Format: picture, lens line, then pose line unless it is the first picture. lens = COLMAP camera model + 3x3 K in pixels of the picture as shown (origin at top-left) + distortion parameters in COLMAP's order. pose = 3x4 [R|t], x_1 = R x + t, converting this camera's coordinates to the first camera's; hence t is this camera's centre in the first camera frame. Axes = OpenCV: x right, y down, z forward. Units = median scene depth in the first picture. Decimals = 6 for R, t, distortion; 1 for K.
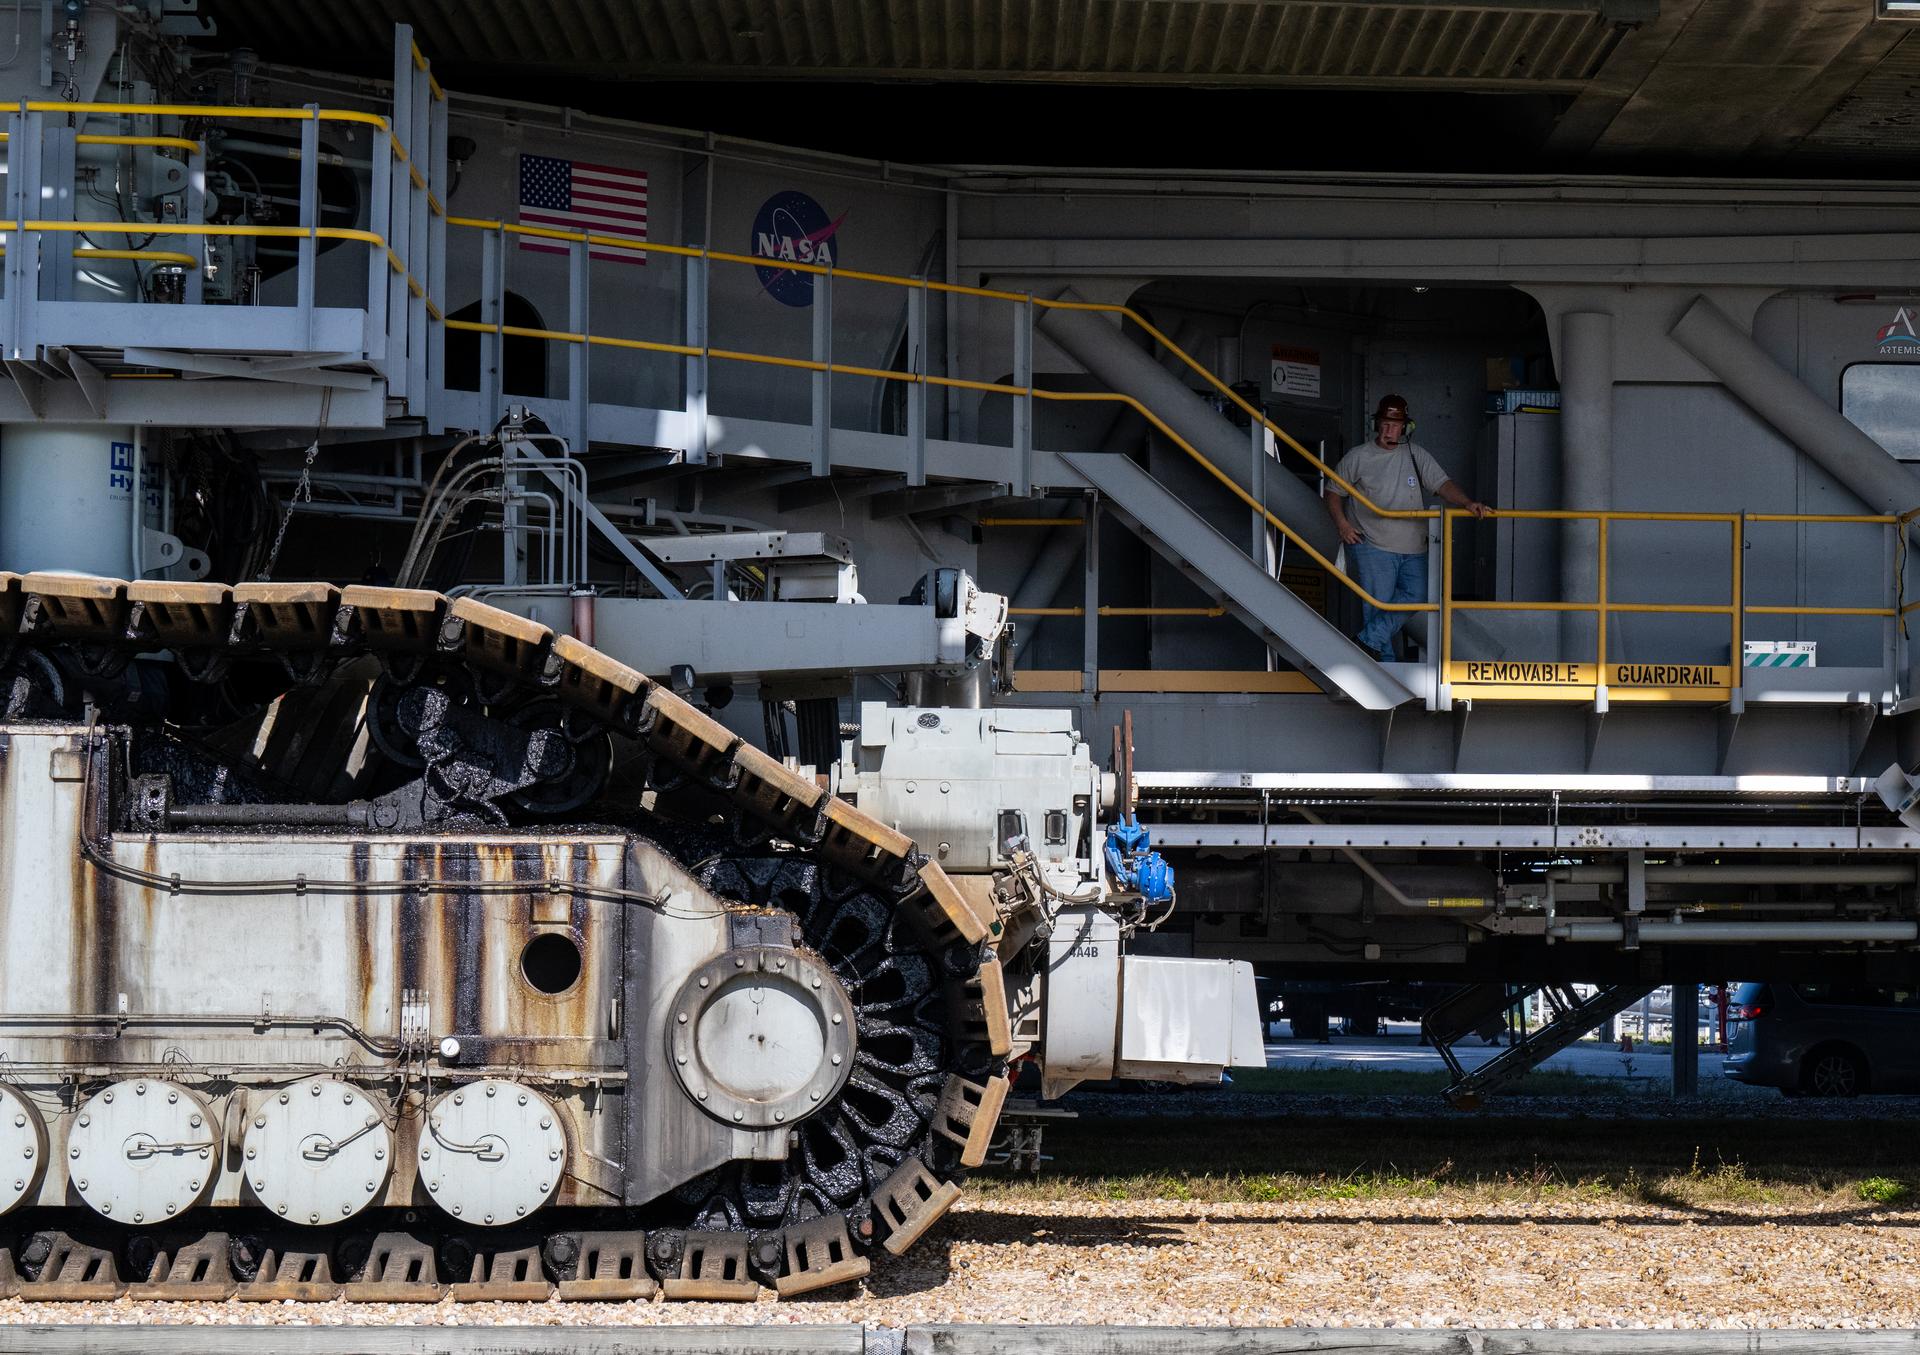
lens RADIAL K [[932.7, 0, 960.5], [0, 932.7, 664.8], [0, 0, 1]] dist [0.000813, -0.001185]
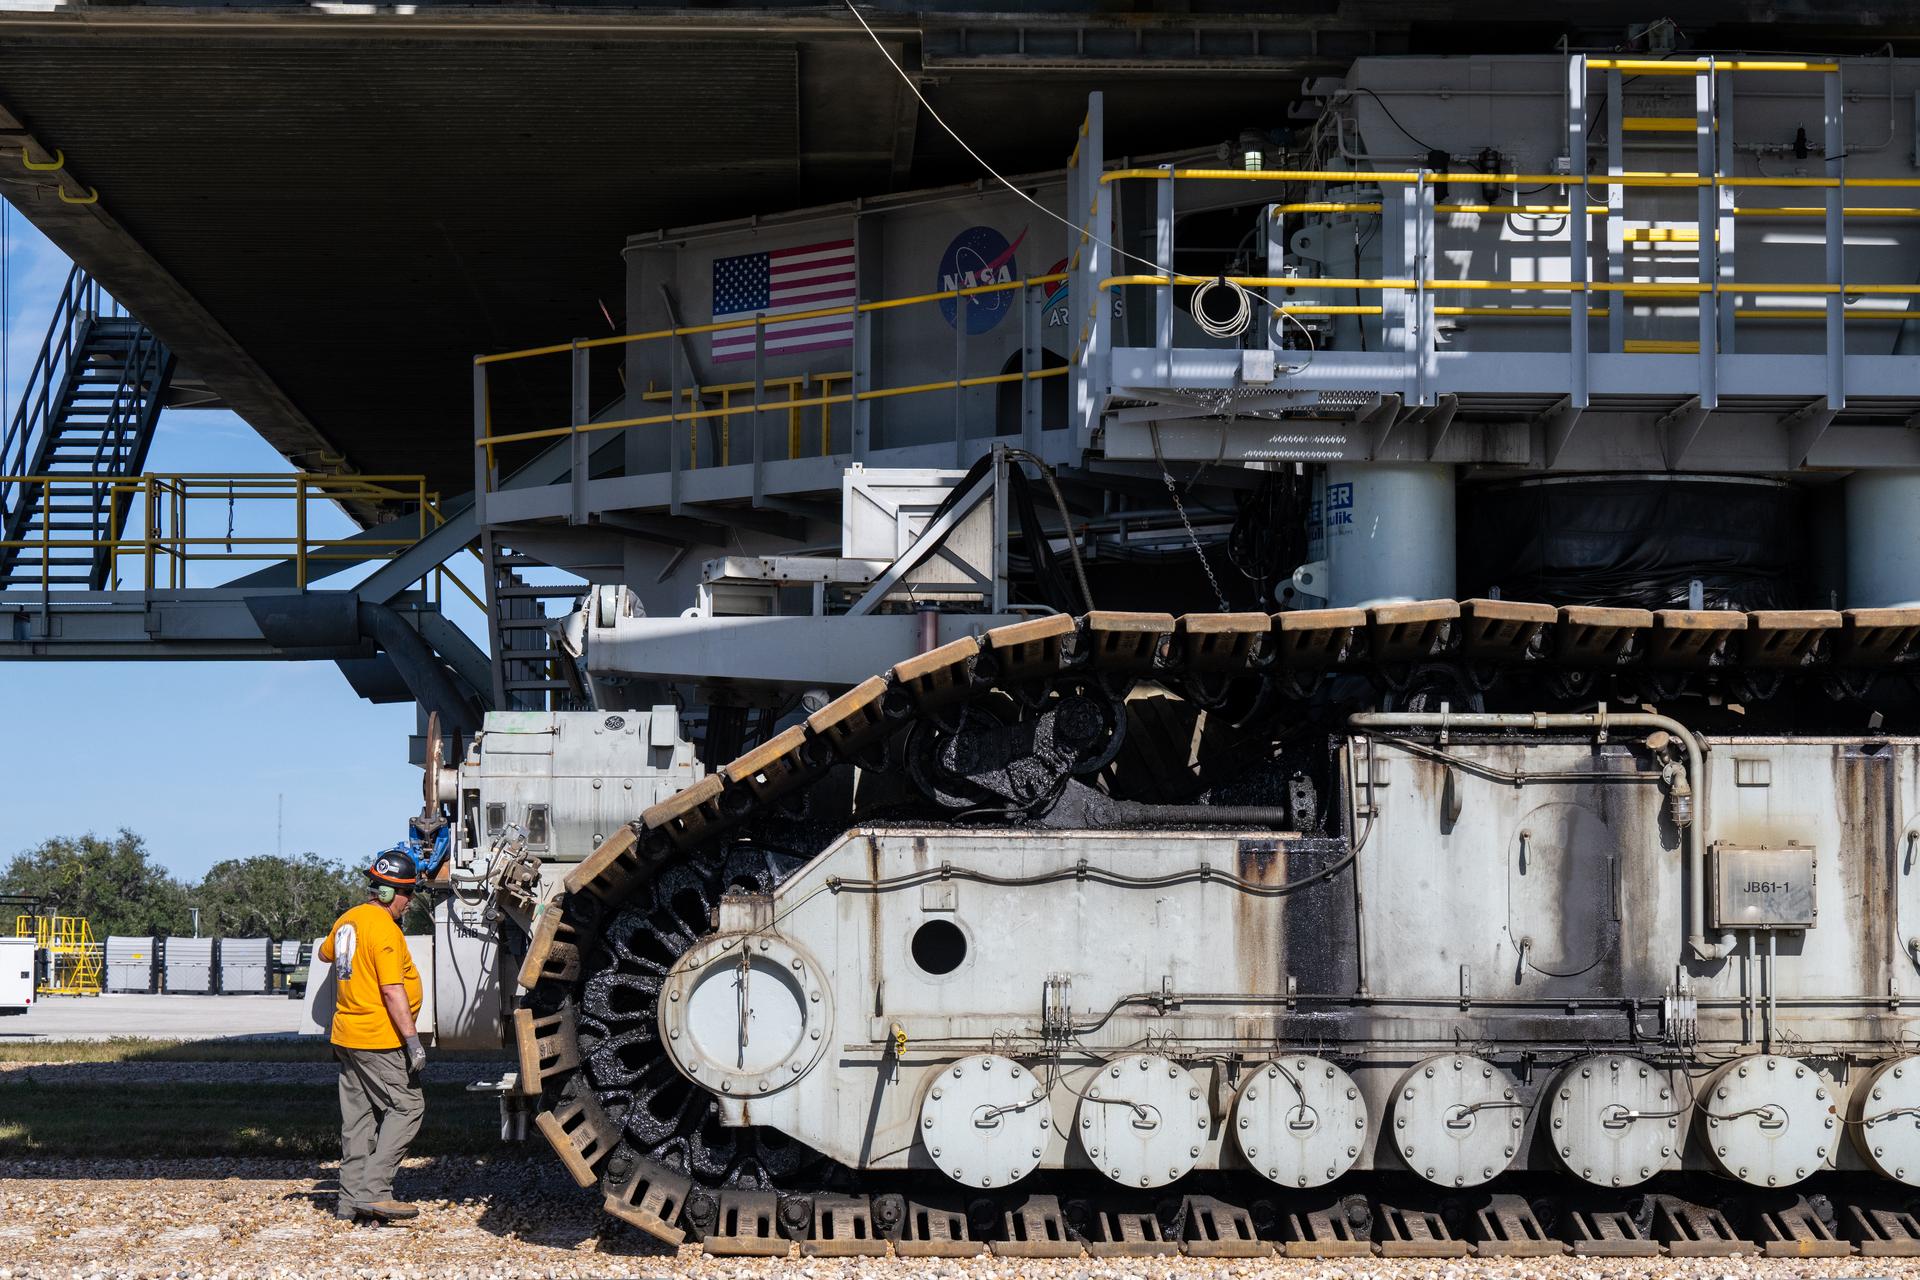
lens RADIAL K [[885.3, 0, 957.4], [0, 885.3, 655.6], [0, 0, 1]] dist [-0.020219, 0.004351]
pose [[0.999813, -0.006388, -0.018236, -0.895877], [0.006333, 0.999975, -0.003081, -0.015821], [0.018255, 0.002965, 0.999829, -0.024996]]
